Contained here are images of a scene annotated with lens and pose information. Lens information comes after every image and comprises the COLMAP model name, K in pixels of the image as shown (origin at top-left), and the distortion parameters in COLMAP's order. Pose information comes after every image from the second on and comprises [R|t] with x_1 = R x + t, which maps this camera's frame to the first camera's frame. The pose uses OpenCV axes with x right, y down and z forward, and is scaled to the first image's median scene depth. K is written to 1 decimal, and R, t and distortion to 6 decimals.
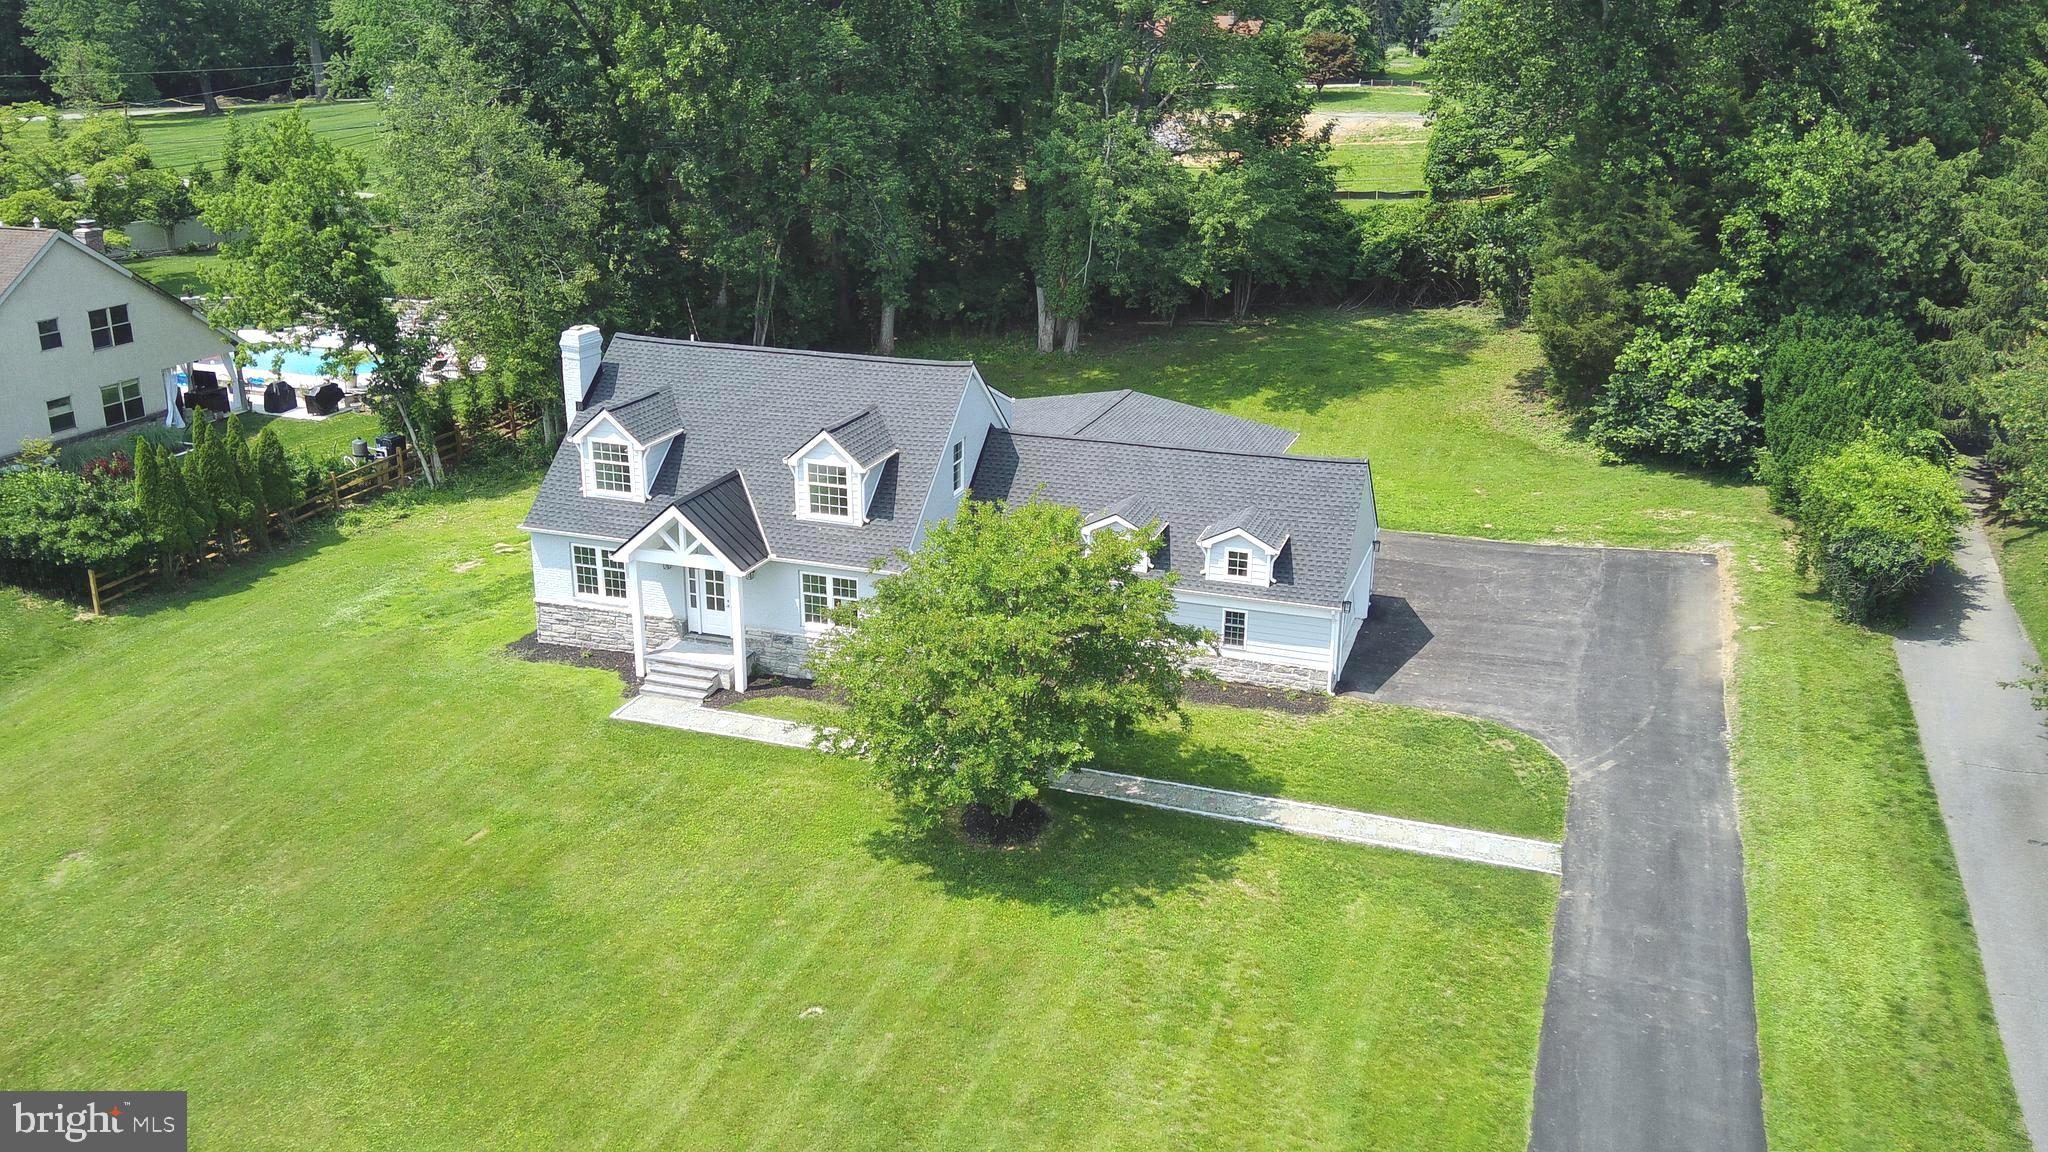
lens RADIAL K [[1695.6, 0, 1024.0], [0, 1695.6, 576.0], [0, 0, 1]] dist [0.123143, -0.208787]
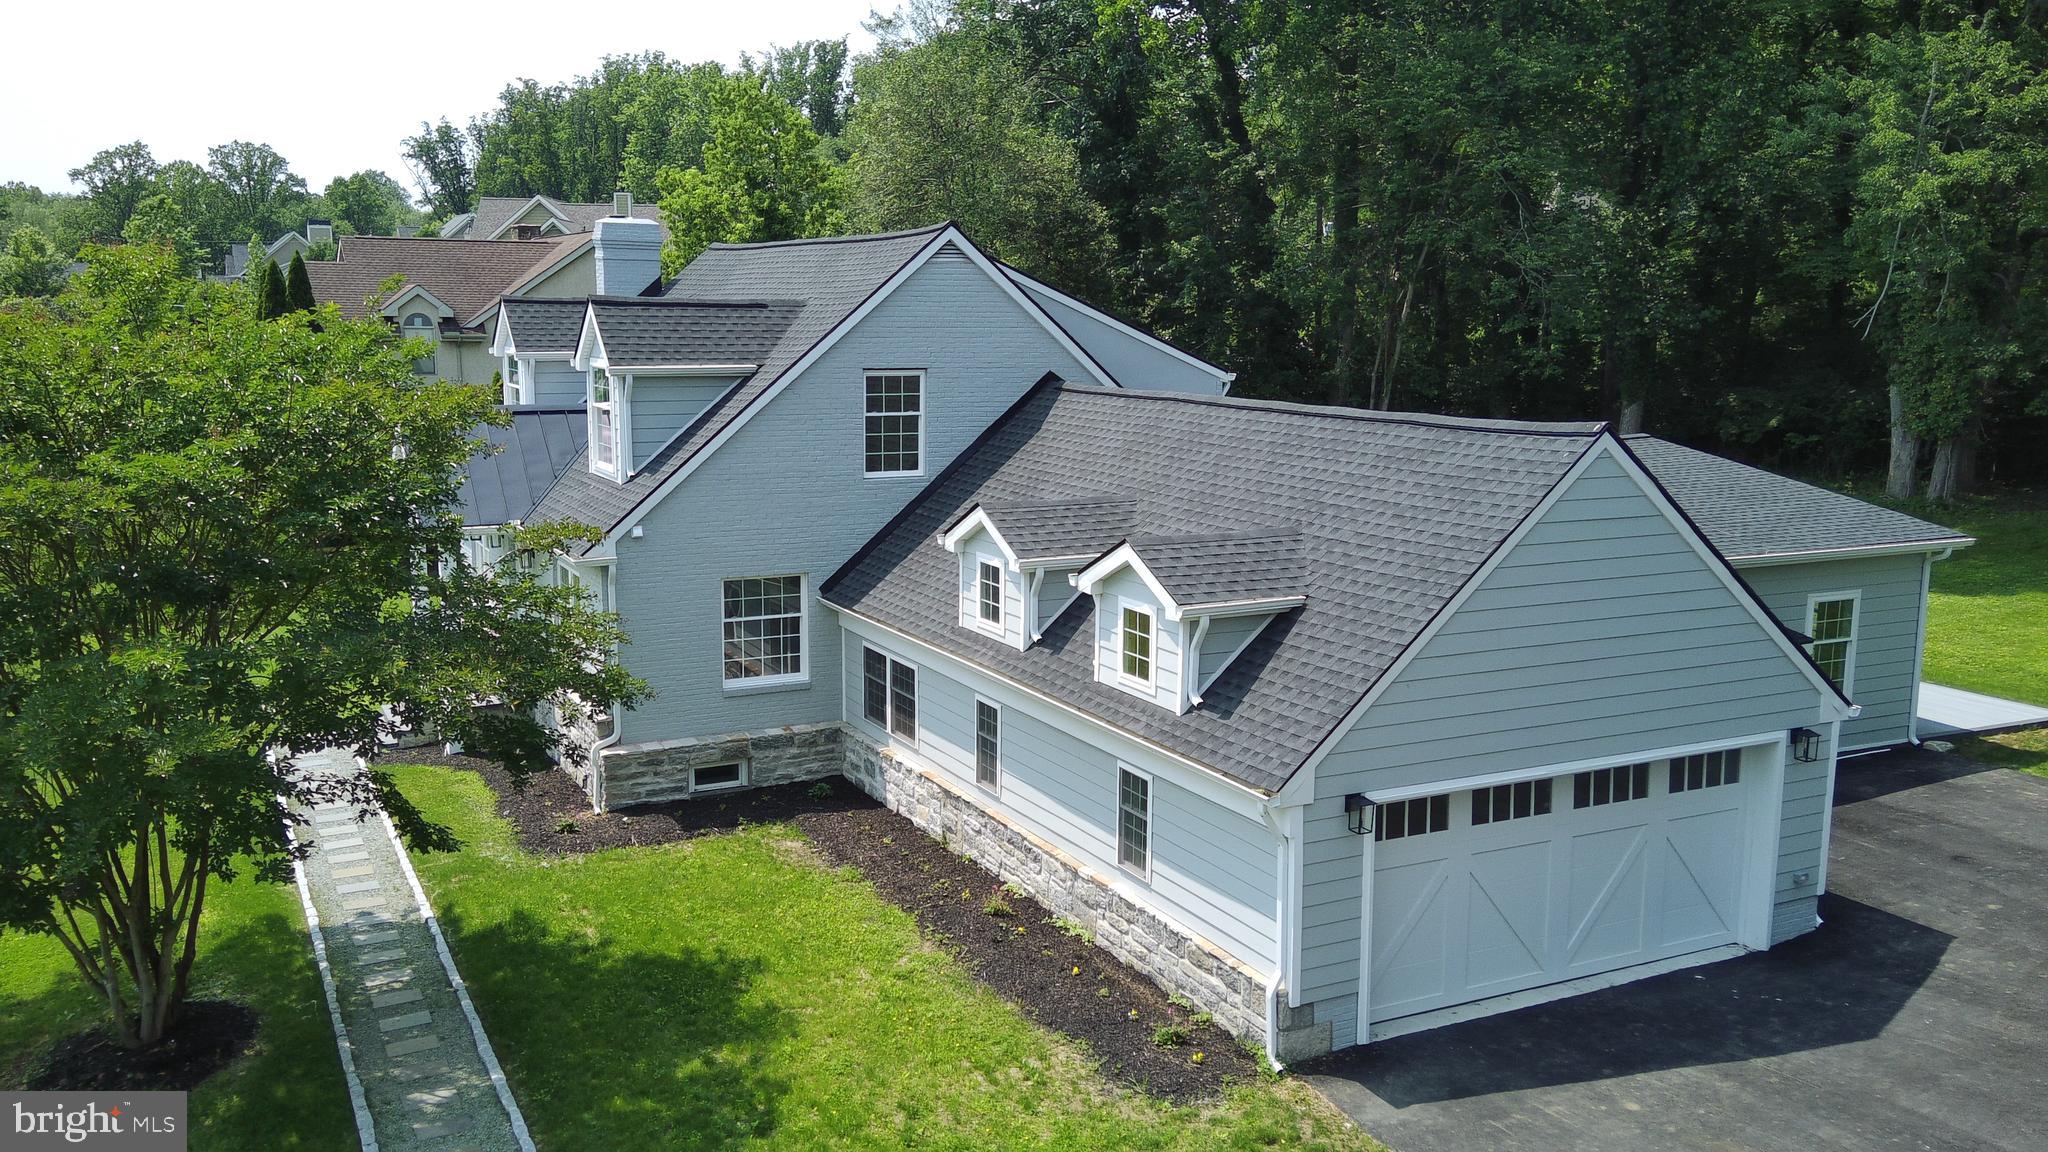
lens RADIAL K [[1695.6, 0, 1024.0], [0, 1695.6, 576.0], [0, 0, 1]] dist [0.123143, -0.208787]
pose [[0.721614, 0.106463, -0.684061, 0.357804], [-0.223324, 0.971079, -0.084451, 0.015369], [0.655286, 0.213708, 0.724520, 0.692545]]
